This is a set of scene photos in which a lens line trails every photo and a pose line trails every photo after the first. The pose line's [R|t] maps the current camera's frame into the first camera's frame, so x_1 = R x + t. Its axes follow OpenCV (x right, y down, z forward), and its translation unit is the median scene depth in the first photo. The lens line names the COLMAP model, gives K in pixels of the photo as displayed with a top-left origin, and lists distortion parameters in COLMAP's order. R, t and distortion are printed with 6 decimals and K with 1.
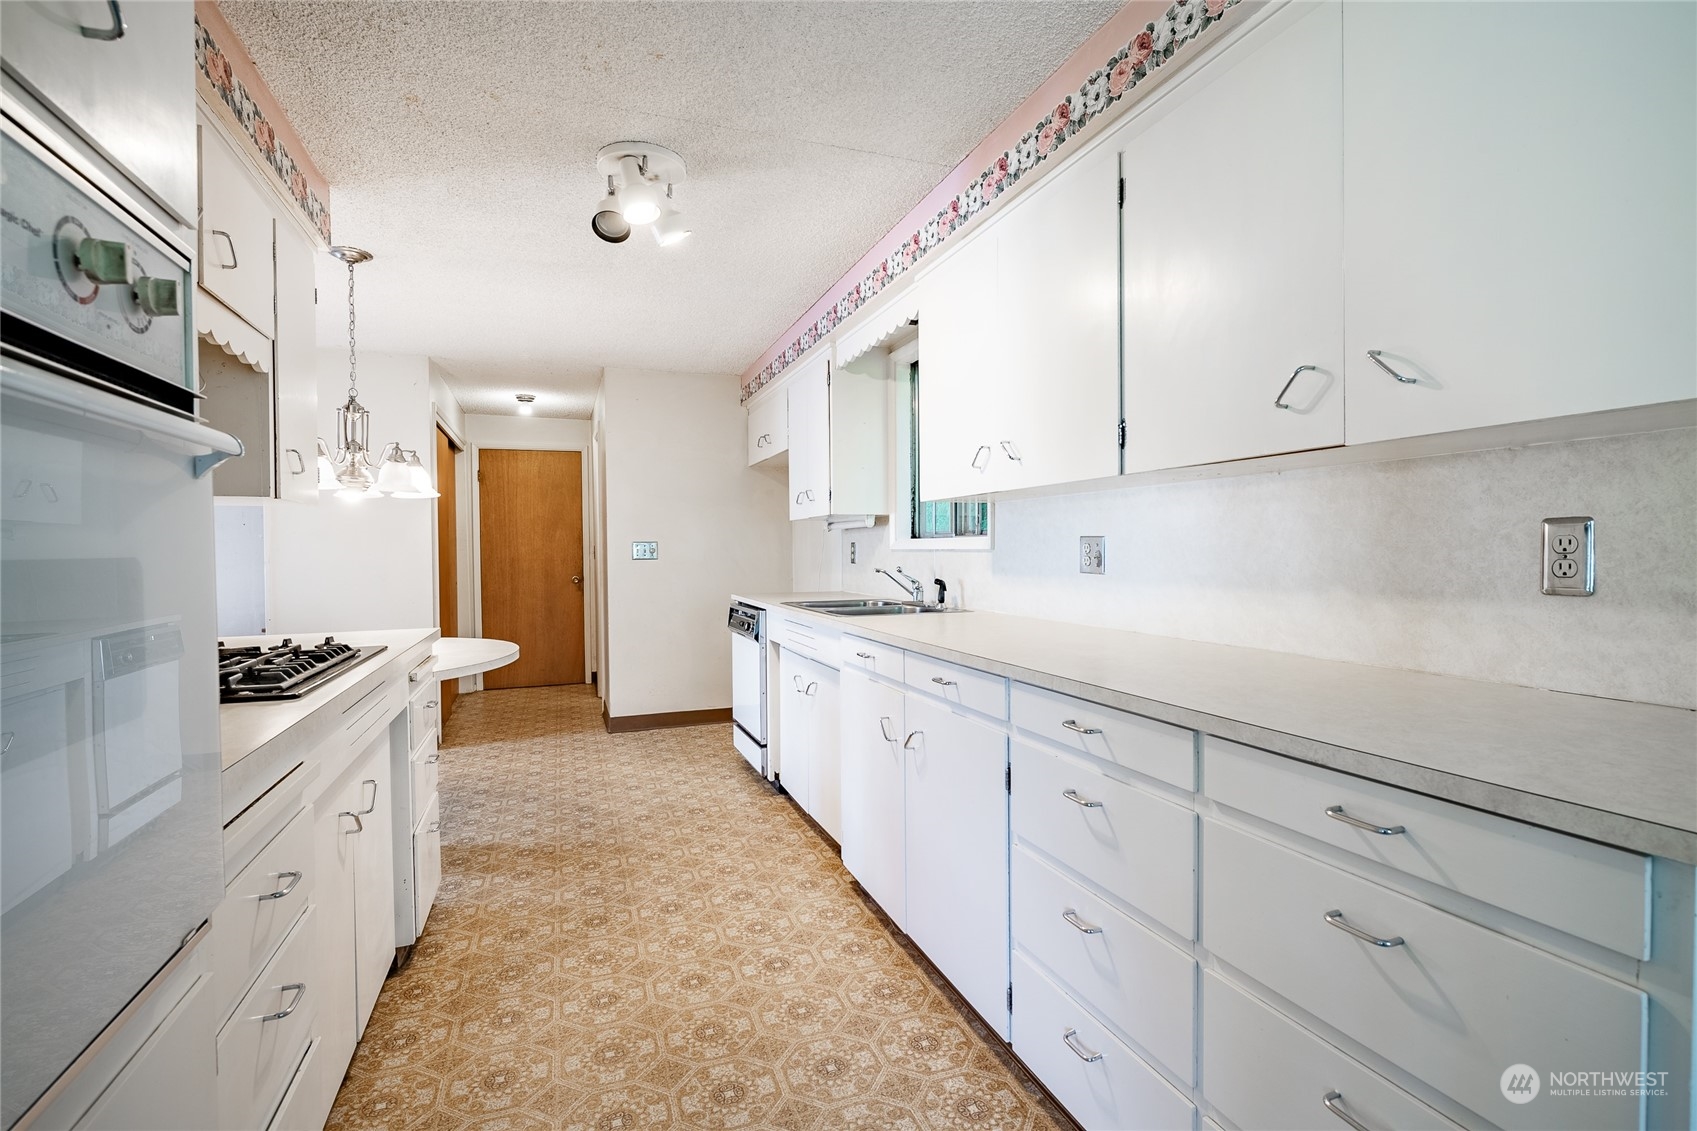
lens RADIAL K [[781.2, 0, 851.2], [0, 781.2, 561.5], [0, 0, 1]] dist [-0.002182, -0.000962]
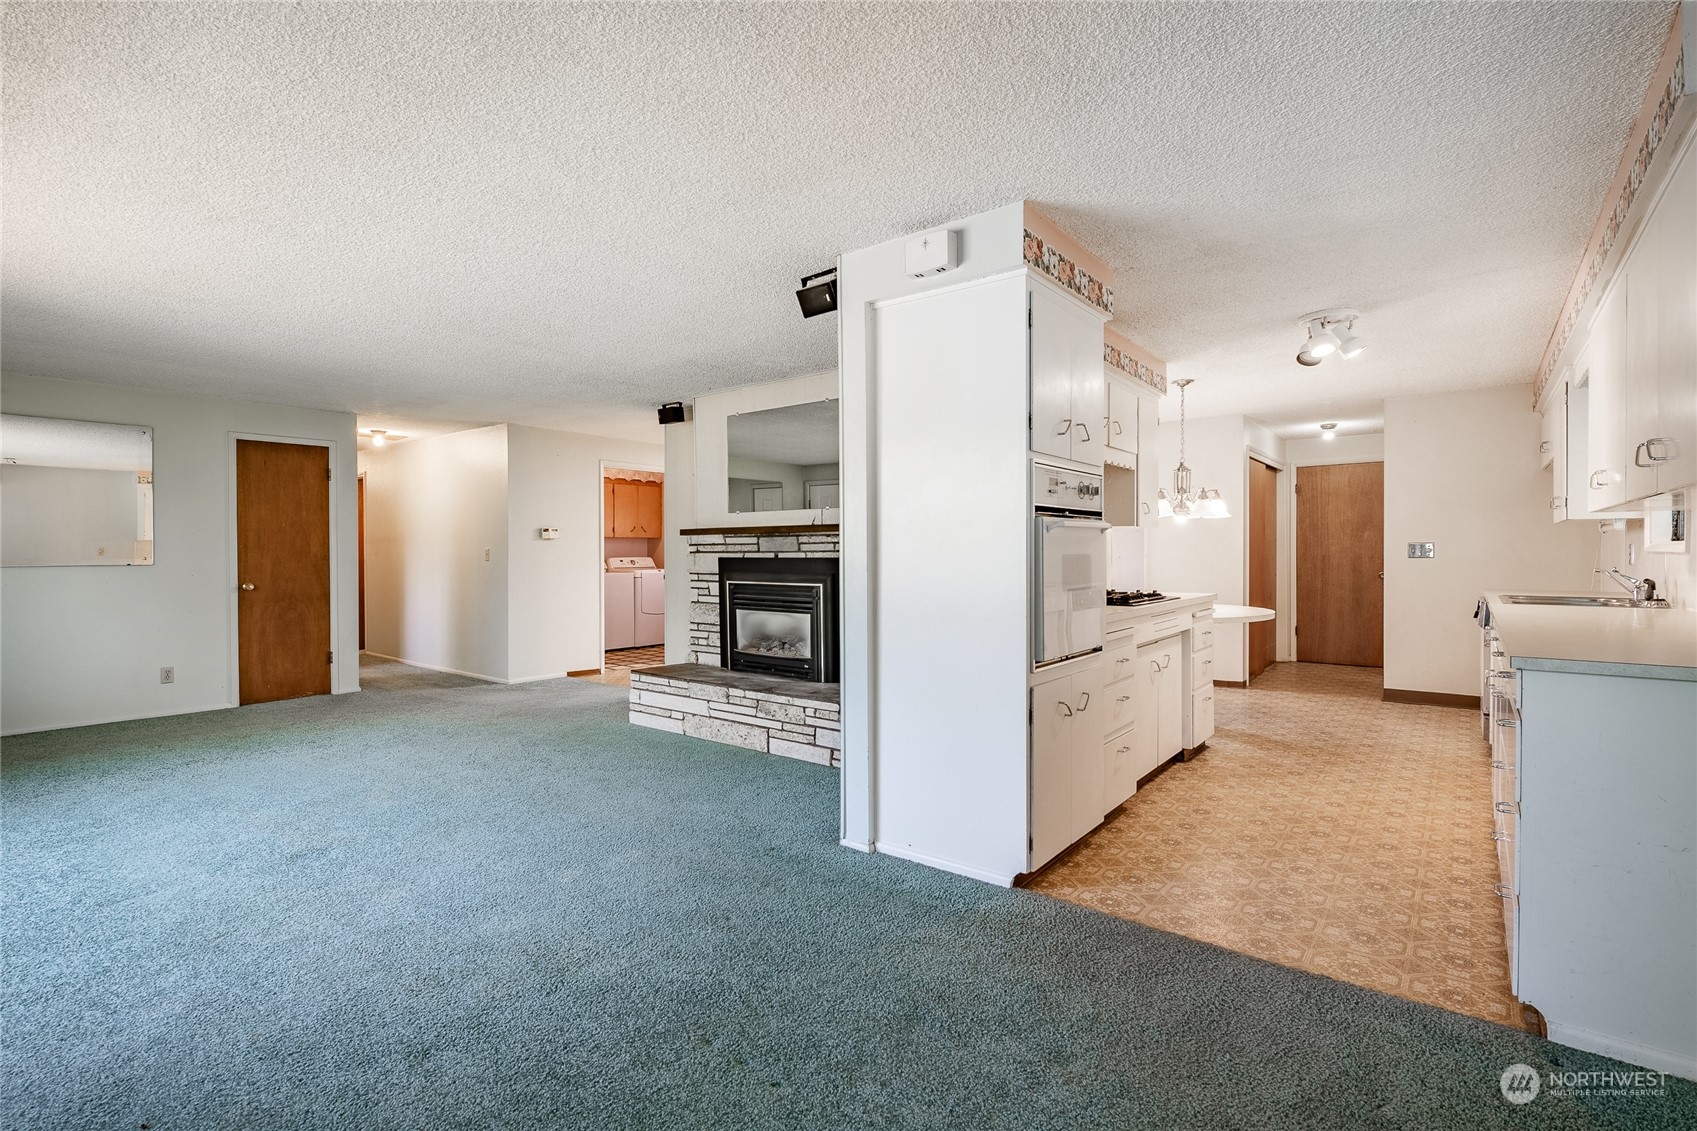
lens RADIAL K [[781.2, 0, 851.2], [0, 781.2, 561.5], [0, 0, 1]] dist [-0.002182, -0.000962]
pose [[0.517984, 0.018264, -0.855196, 0.520603], [-0.013684, 0.999821, 0.013065, -0.001498], [0.855281, 0.004935, 0.518141, -0.589560]]
